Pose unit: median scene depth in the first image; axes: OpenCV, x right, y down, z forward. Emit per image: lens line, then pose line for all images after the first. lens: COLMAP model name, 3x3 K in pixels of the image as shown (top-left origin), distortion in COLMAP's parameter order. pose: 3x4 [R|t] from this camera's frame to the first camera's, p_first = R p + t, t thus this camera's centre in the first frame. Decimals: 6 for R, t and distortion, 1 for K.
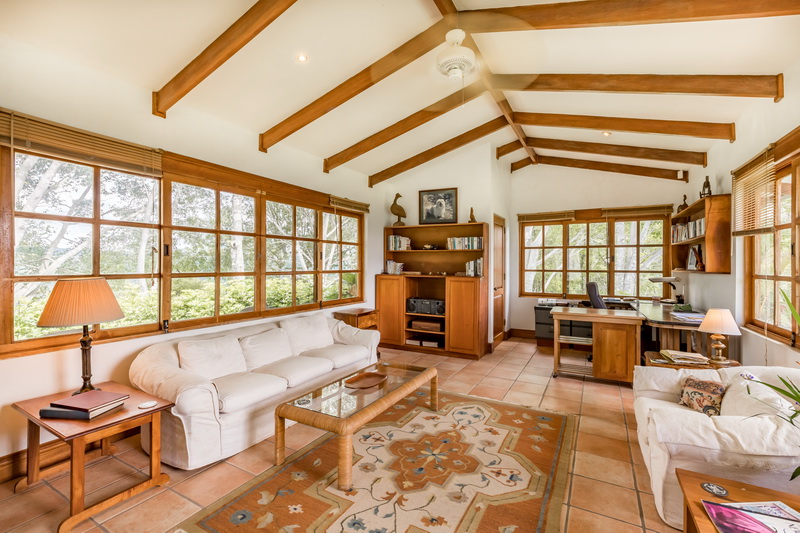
lens RADIAL K [[360.6, 0, 400.0], [0, 360.6, 266.5], [0, 0, 1]] dist [-0.001055, 0.000140]
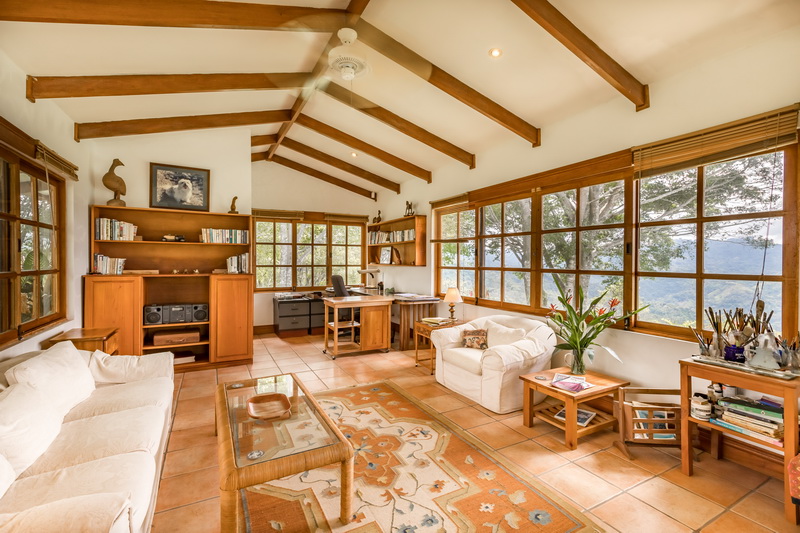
lens RADIAL K [[356.0, 0, 400.0], [0, 356.0, 266.5], [0, 0, 1]] dist [-0.000633, -0.000043]
pose [[0.539998, -0.016308, 0.841508, -0.320632], [0.003481, 0.999847, 0.017143, -0.004063], [-0.841659, -0.006328, 0.539973, 0.173766]]
